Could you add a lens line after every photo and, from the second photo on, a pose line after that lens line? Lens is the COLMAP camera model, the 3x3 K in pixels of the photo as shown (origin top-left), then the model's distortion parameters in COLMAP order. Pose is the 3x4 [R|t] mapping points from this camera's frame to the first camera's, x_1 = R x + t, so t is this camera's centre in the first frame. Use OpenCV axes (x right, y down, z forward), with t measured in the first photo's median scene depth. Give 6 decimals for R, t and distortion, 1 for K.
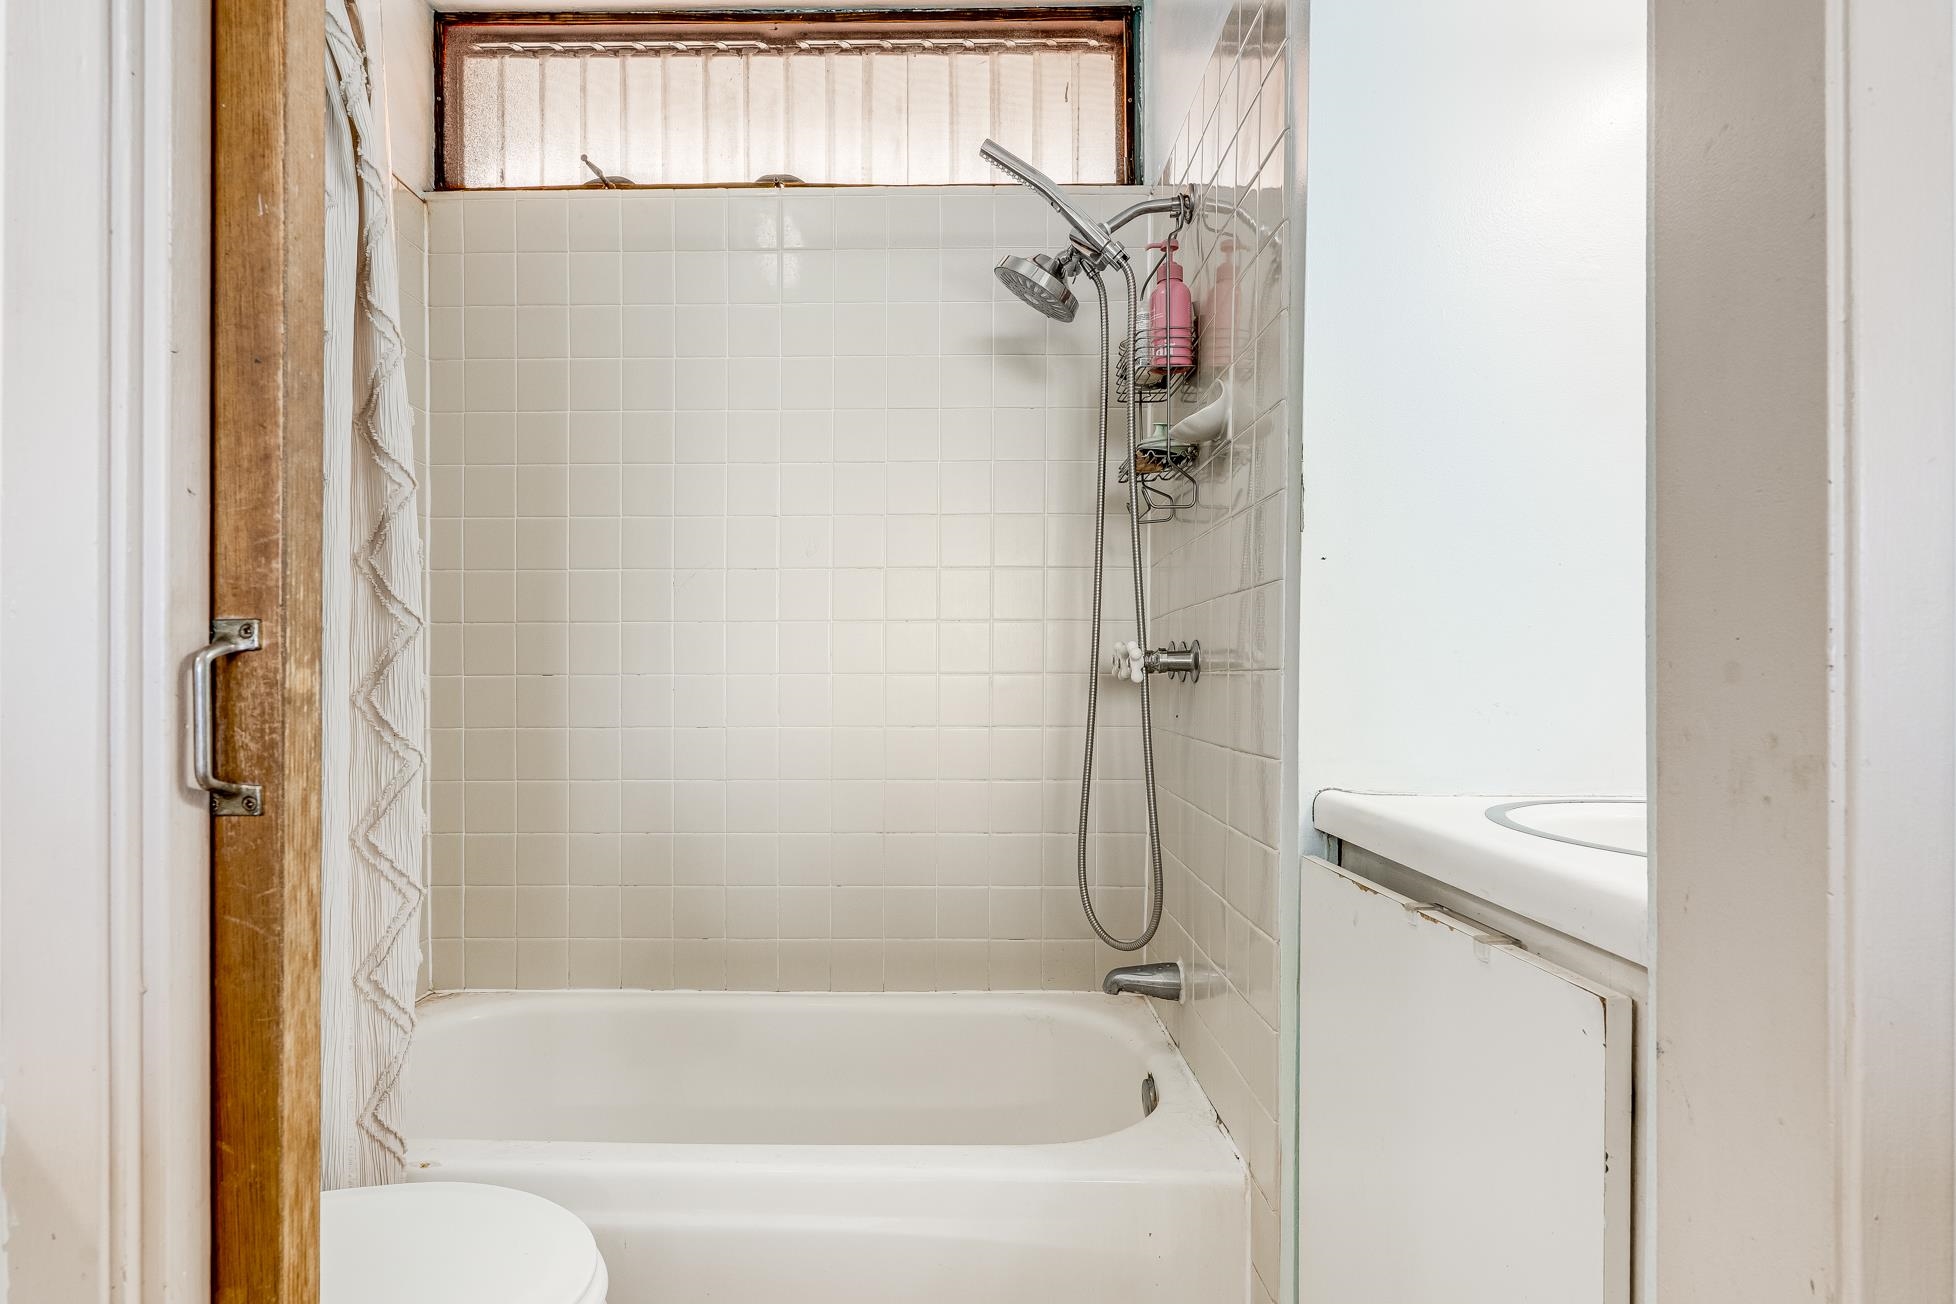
lens RADIAL K [[972.1, 0, 978.5], [0, 972.1, 665.0], [0, 0, 1]] dist [-0.001355, -0.000353]
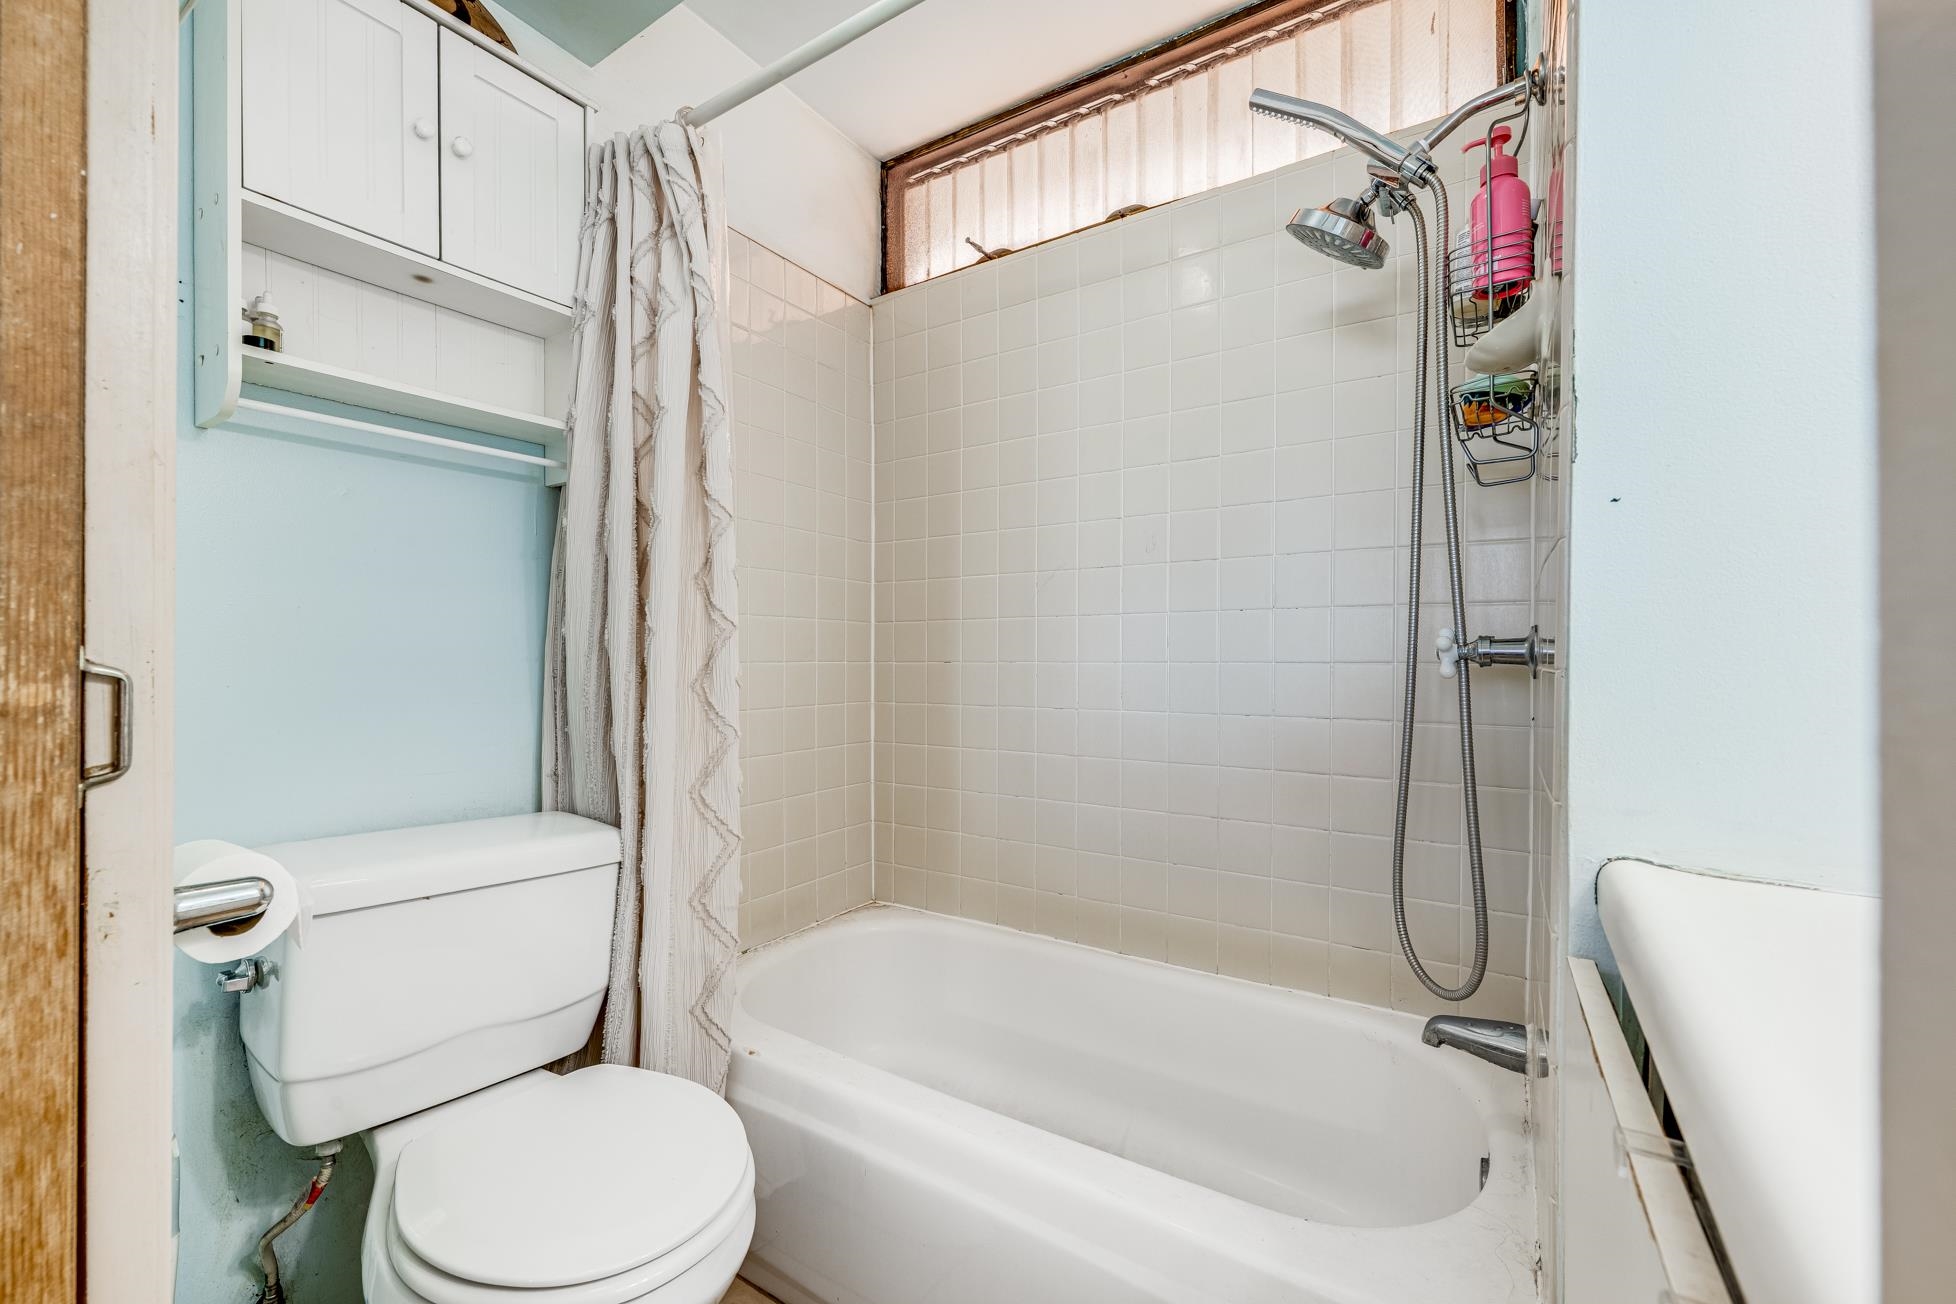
lens RADIAL K [[798.8, 0, 964.5], [0, 798.8, 647.4], [0, 0, 1]] dist [-0.001320, -0.000312]
pose [[0.846639, -0.006284, -0.532131, 0.157047], [0.005454, 0.999980, -0.003131, -0.007010], [0.532140, -0.000251, 0.846656, 0.185421]]
